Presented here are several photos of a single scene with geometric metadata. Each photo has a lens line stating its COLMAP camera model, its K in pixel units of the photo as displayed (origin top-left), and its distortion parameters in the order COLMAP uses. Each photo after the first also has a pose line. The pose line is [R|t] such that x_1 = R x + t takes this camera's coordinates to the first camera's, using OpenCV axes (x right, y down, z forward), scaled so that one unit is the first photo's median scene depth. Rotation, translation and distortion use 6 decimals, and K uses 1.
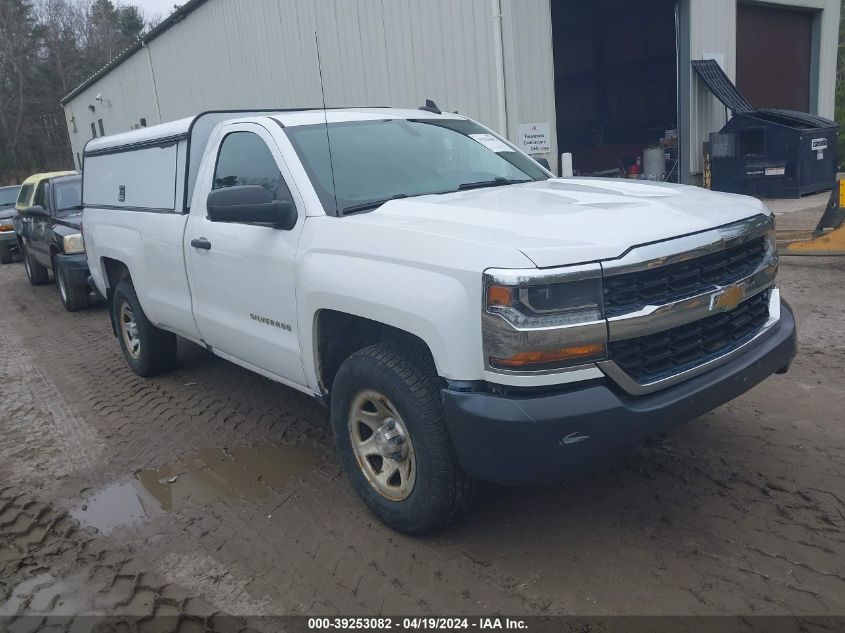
lens RADIAL K [[656.9, 0, 418.4], [0, 656.9, 301.1], [0, 0, 1]] dist [0.039711, -0.052684]
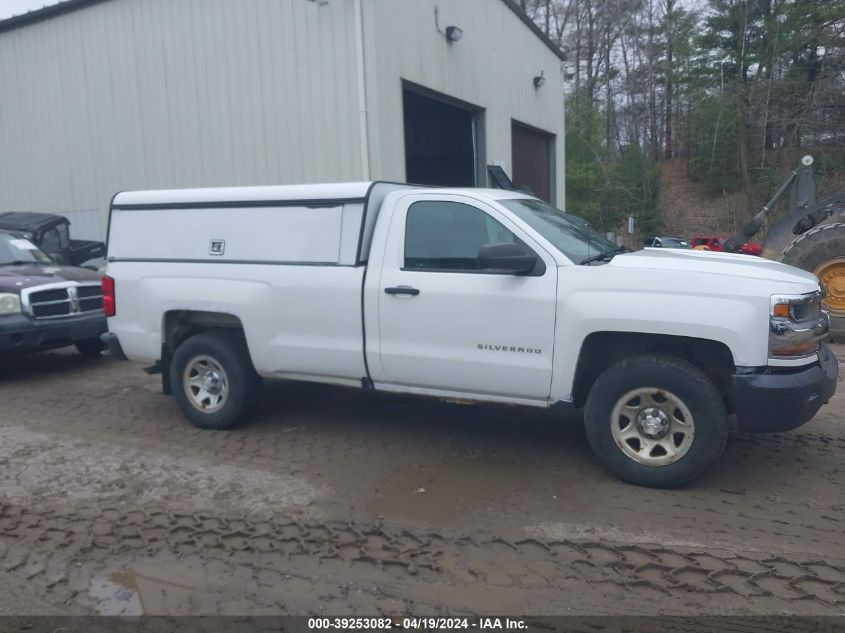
lens RADIAL K [[665.7, 0, 422.5], [0, 665.7, 316.5], [0, 0, 1]] dist [0.008655, 0.001098]
pose [[0.905821, -0.000458, 0.423661, -1.039973], [0.043378, 0.994844, -0.091671, 0.089462], [-0.421434, 0.101415, 0.901170, -0.089279]]
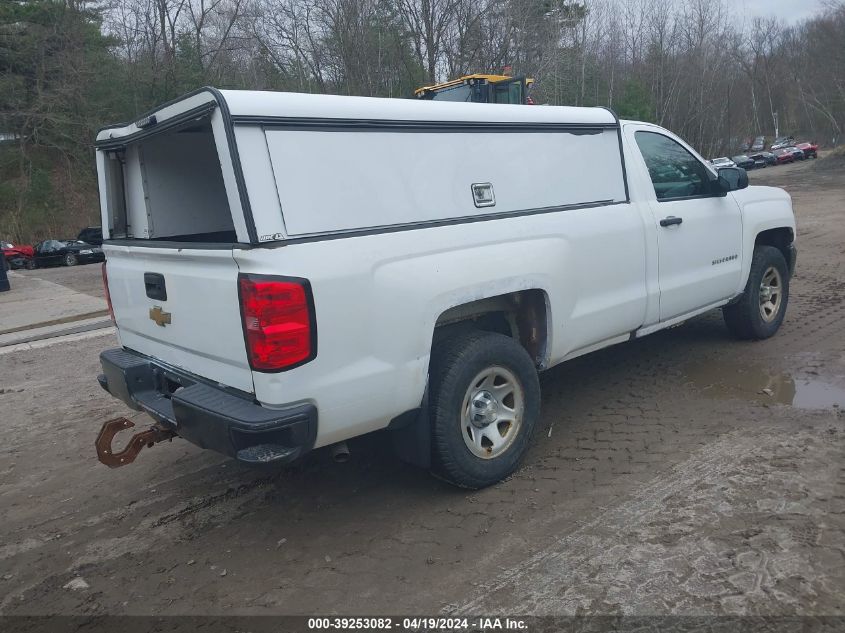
lens RADIAL K [[663.4, 0, 416.8], [0, 663.4, 300.2], [0, 0, 1]] dist [0.003630, 0.000156]
pose [[-0.035022, -0.106797, 0.993664, -1.929866], [0.281375, 0.952999, 0.112344, -0.274482], [-0.958959, 0.283527, -0.003325, 1.919501]]
